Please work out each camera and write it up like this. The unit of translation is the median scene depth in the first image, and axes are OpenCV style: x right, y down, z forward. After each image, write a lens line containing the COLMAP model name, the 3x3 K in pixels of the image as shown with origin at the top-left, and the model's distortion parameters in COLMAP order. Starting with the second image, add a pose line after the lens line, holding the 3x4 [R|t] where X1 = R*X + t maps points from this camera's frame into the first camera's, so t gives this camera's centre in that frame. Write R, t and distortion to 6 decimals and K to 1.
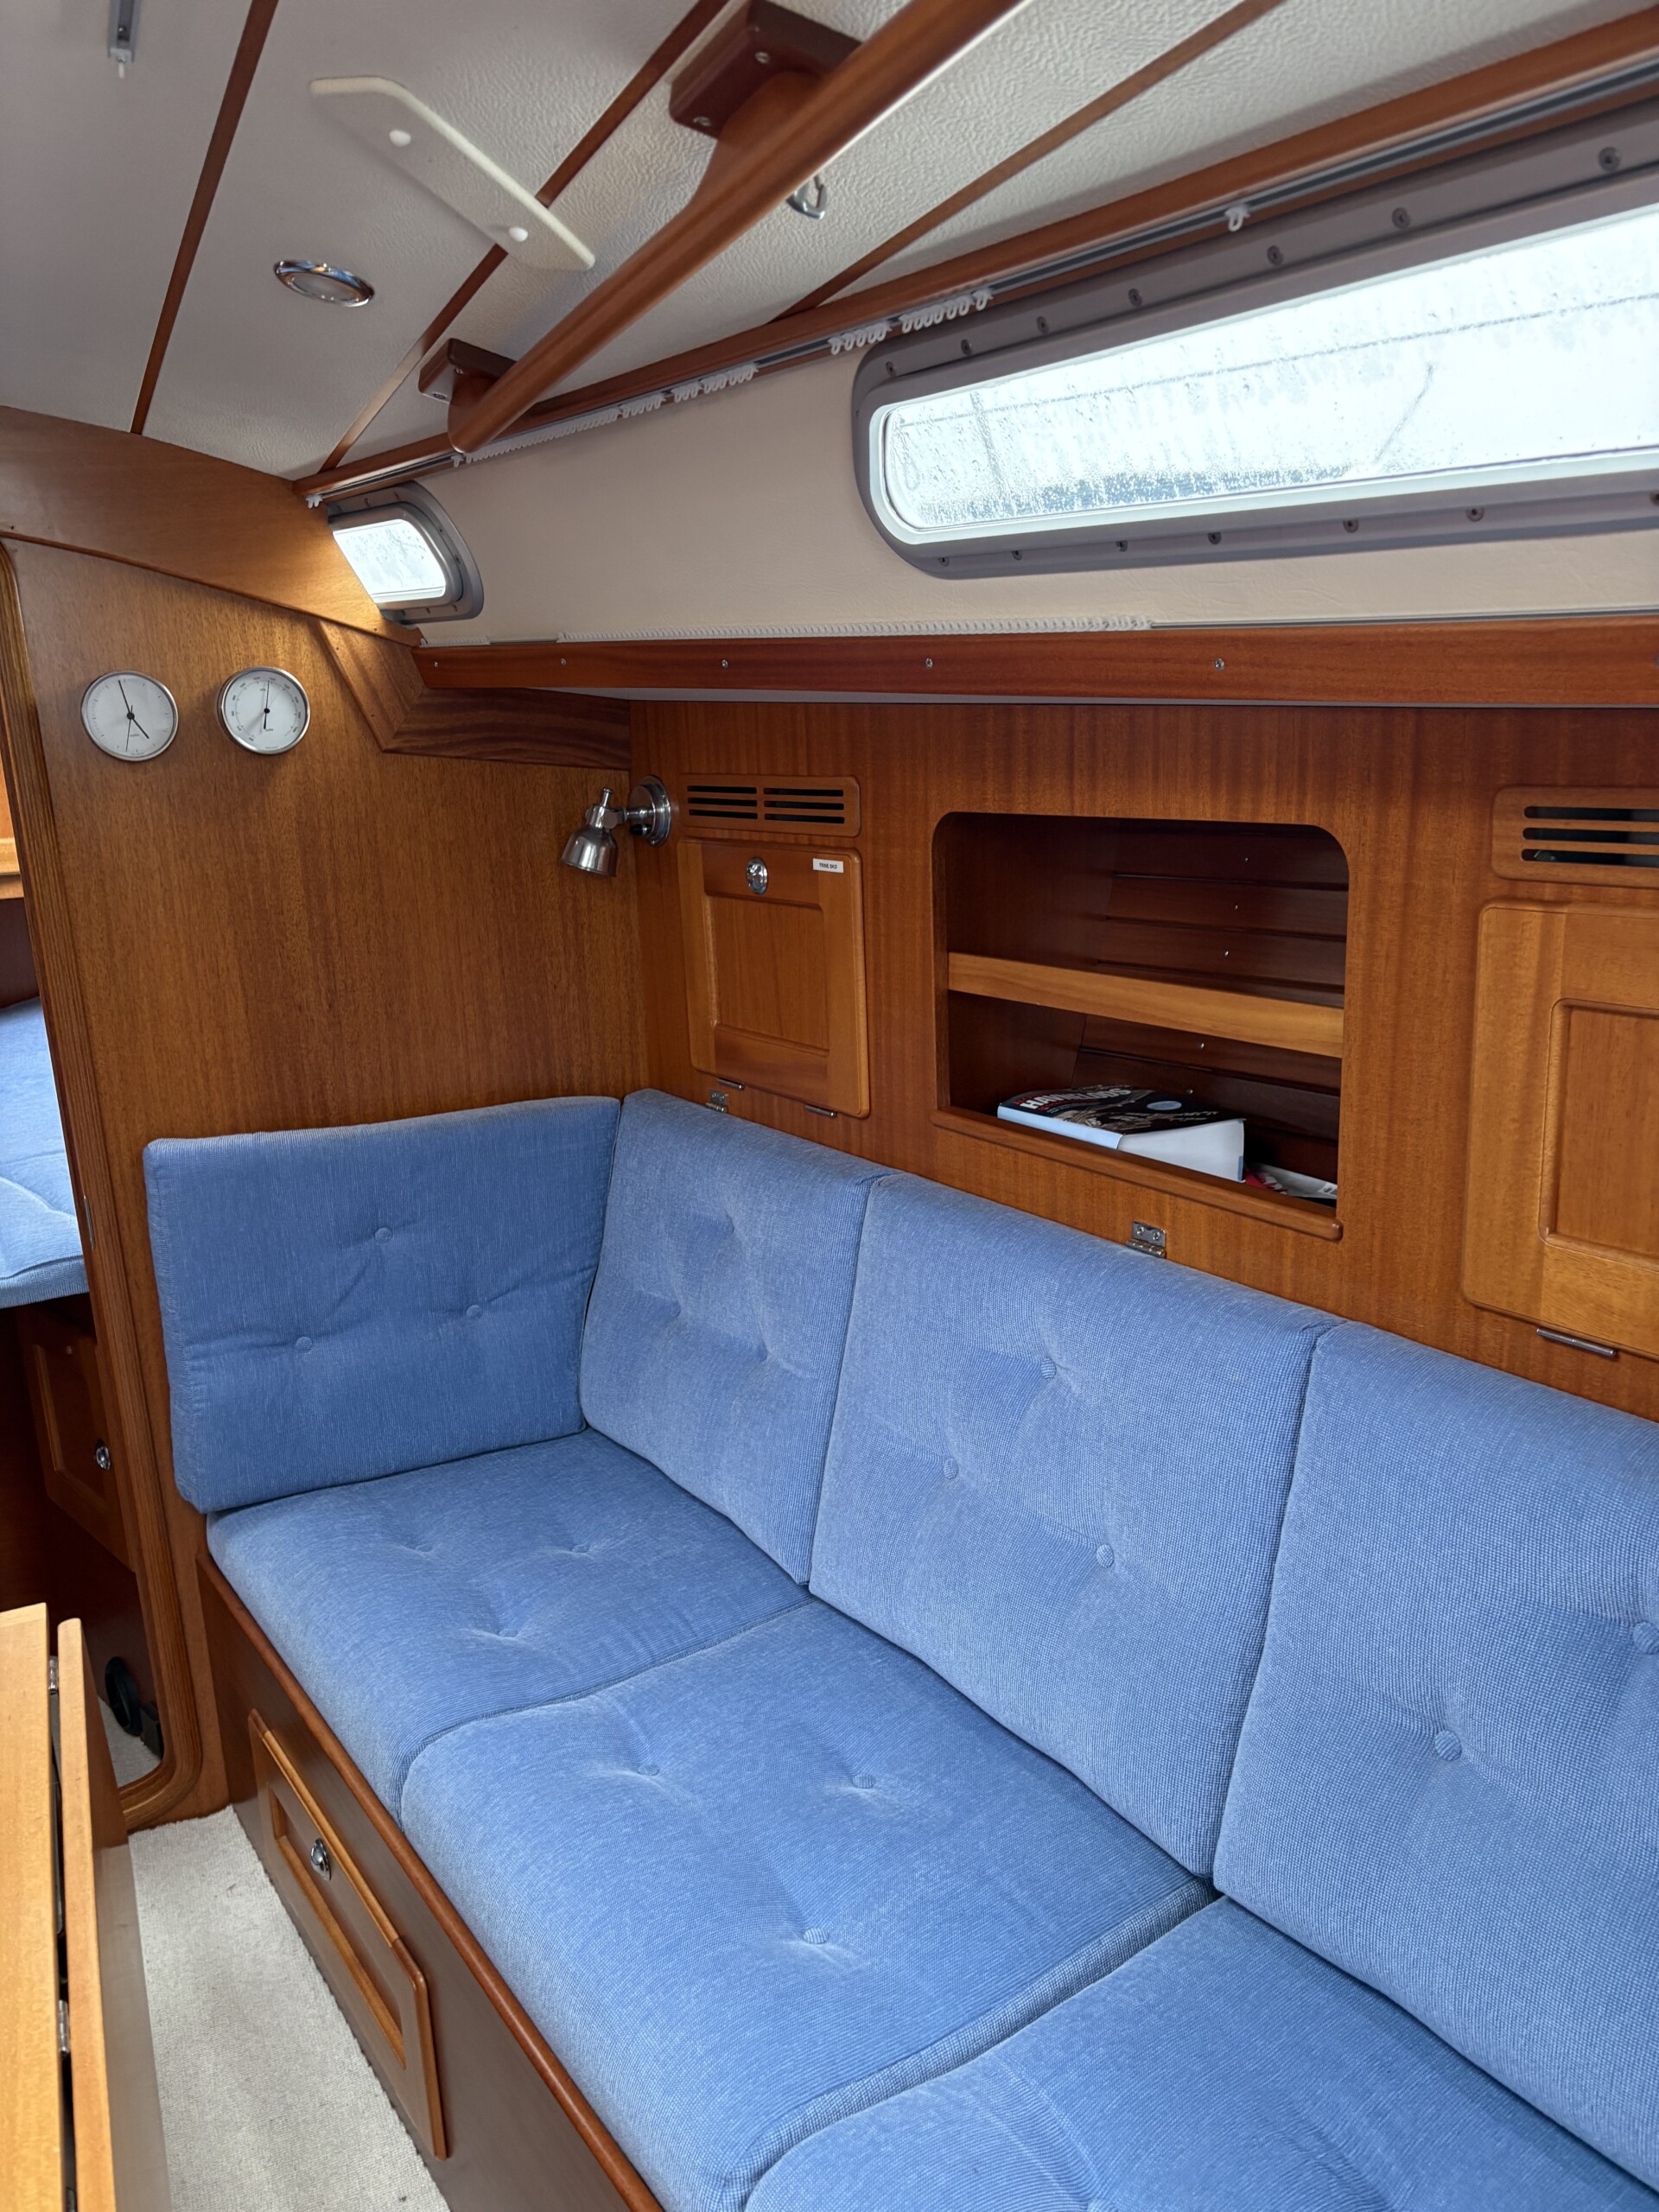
lens RADIAL K [[1664.5, 0, 842.5], [0, 1664.5, 1103.0], [0, 0, 1]] dist [0.042889, -0.042889]
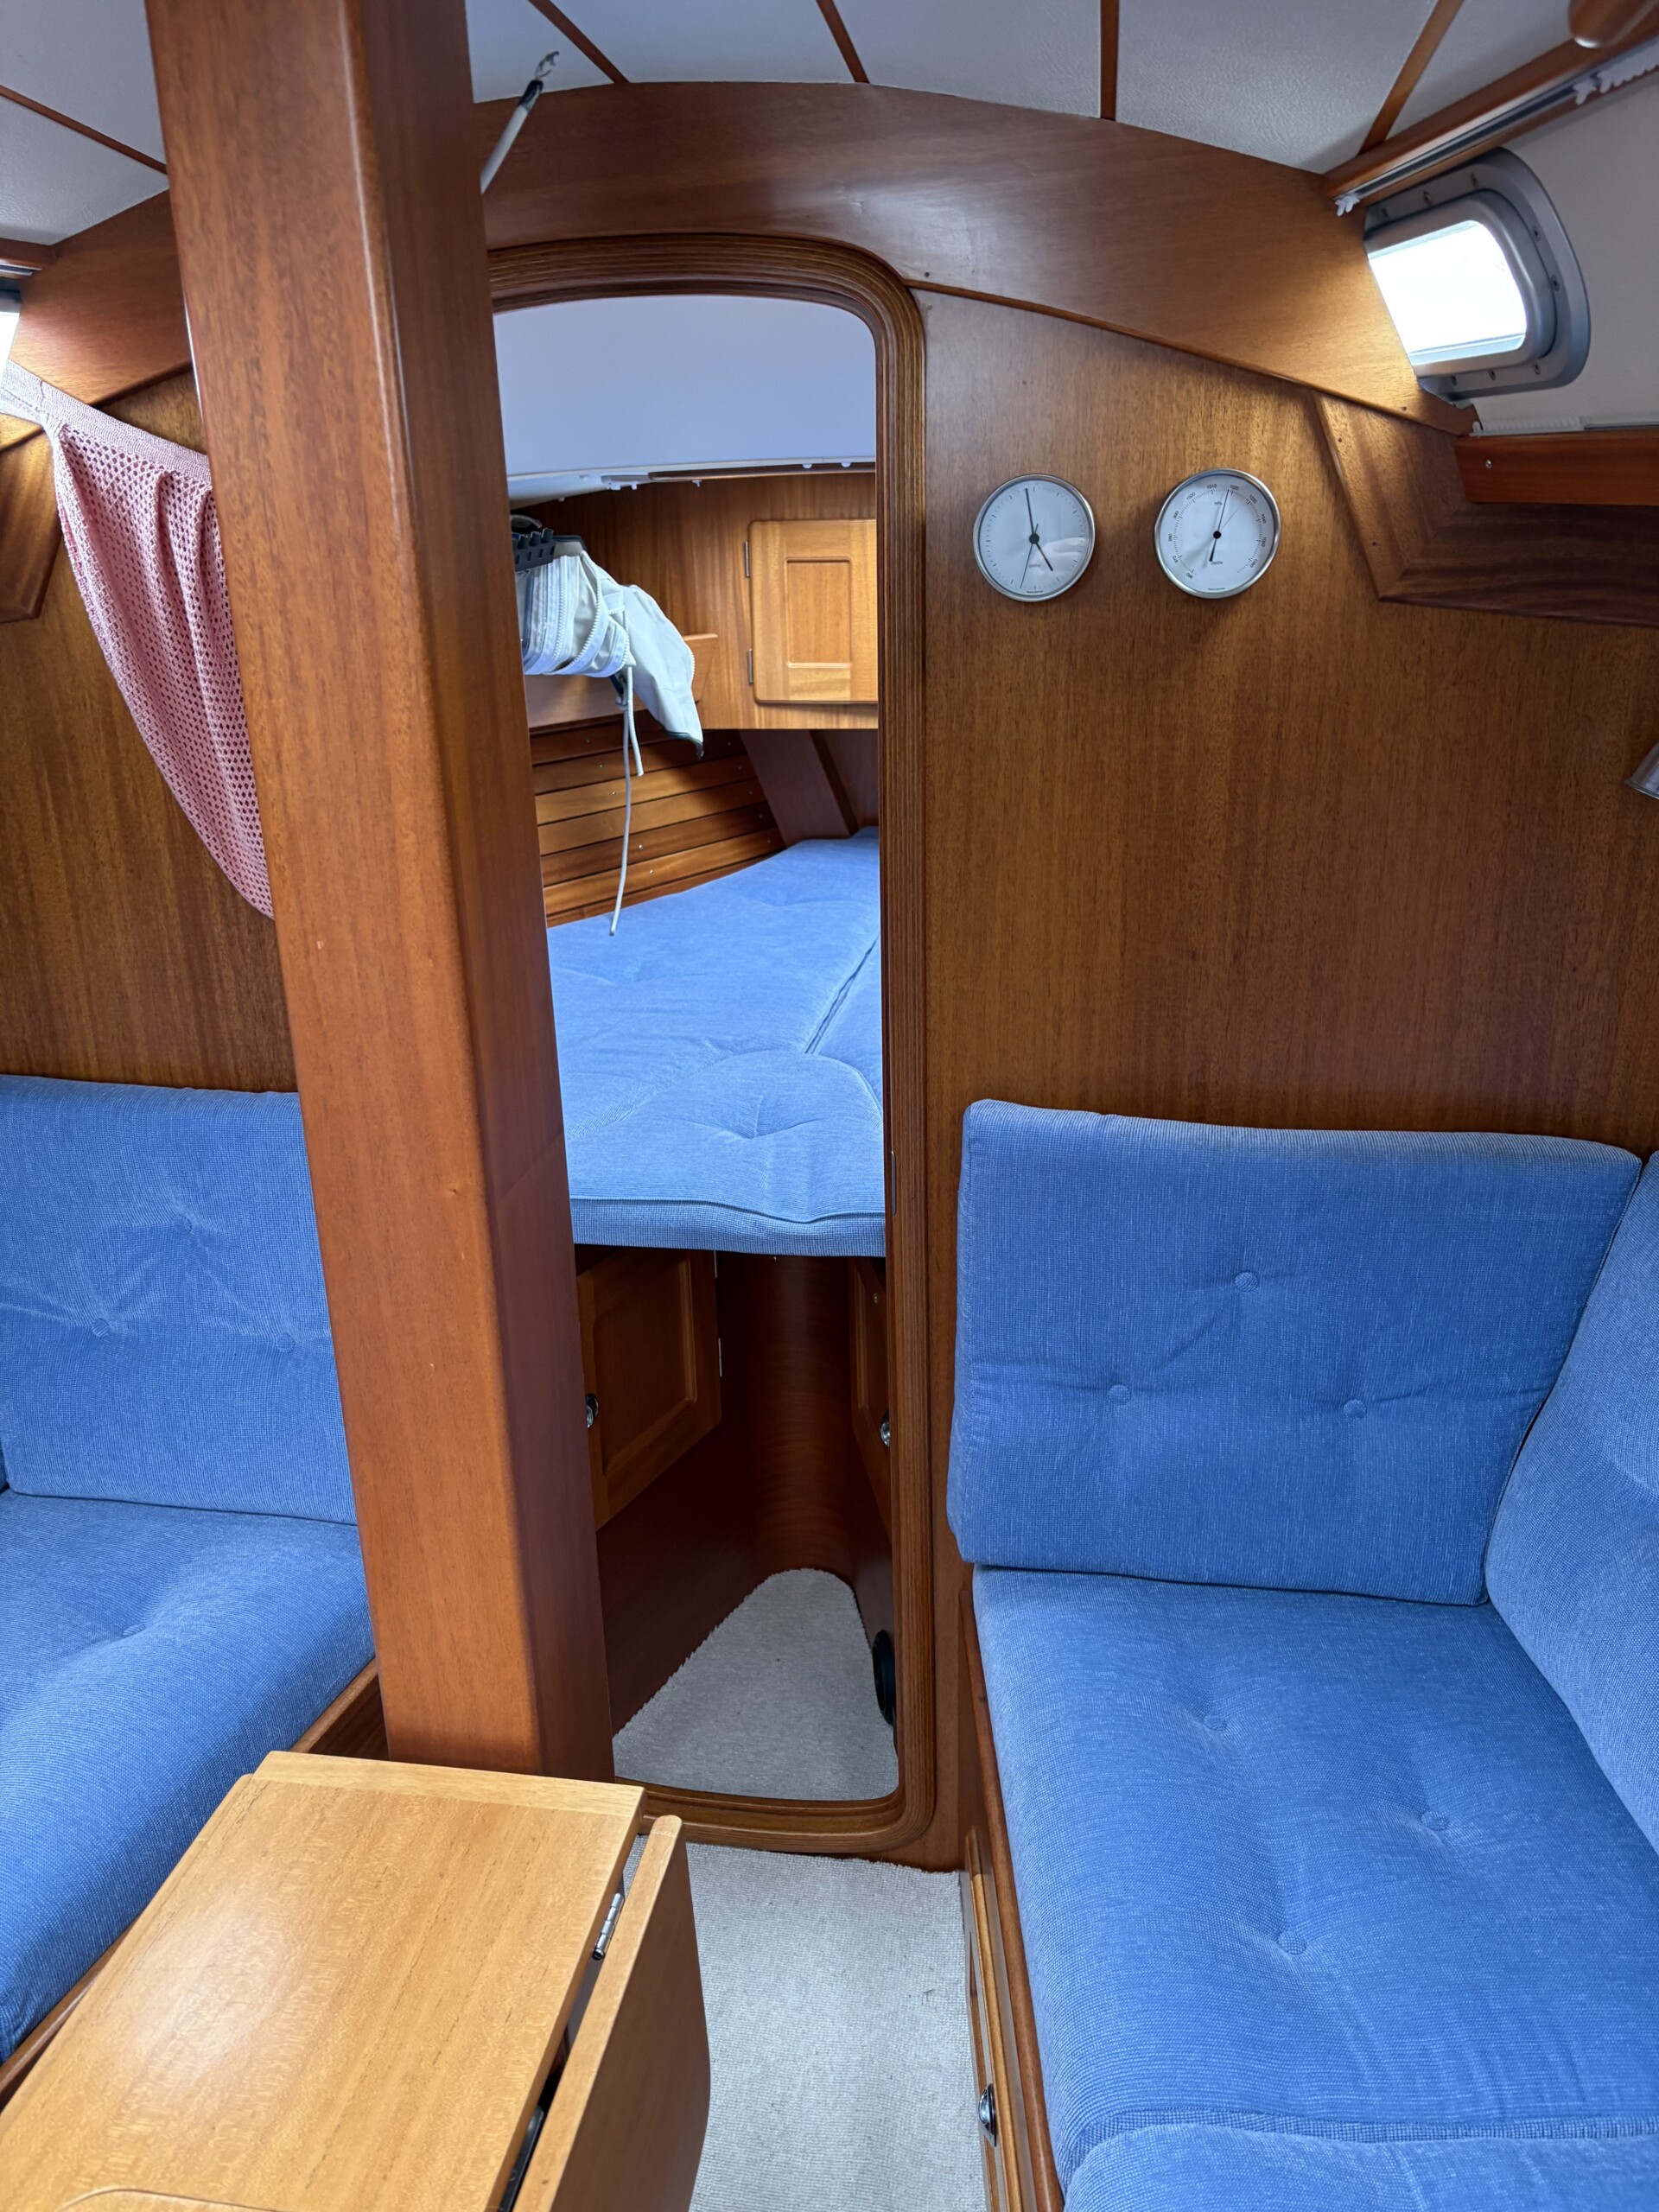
lens RADIAL K [[1664.5, 0, 842.5], [0, 1664.5, 1103.0], [0, 0, 1]] dist [0.042889, -0.042889]
pose [[0.824129, 0.207027, -0.527211, -0.055465], [-0.153271, 0.977593, 0.144293, -0.076612], [0.545270, -0.038111, 0.837394, 0.311337]]
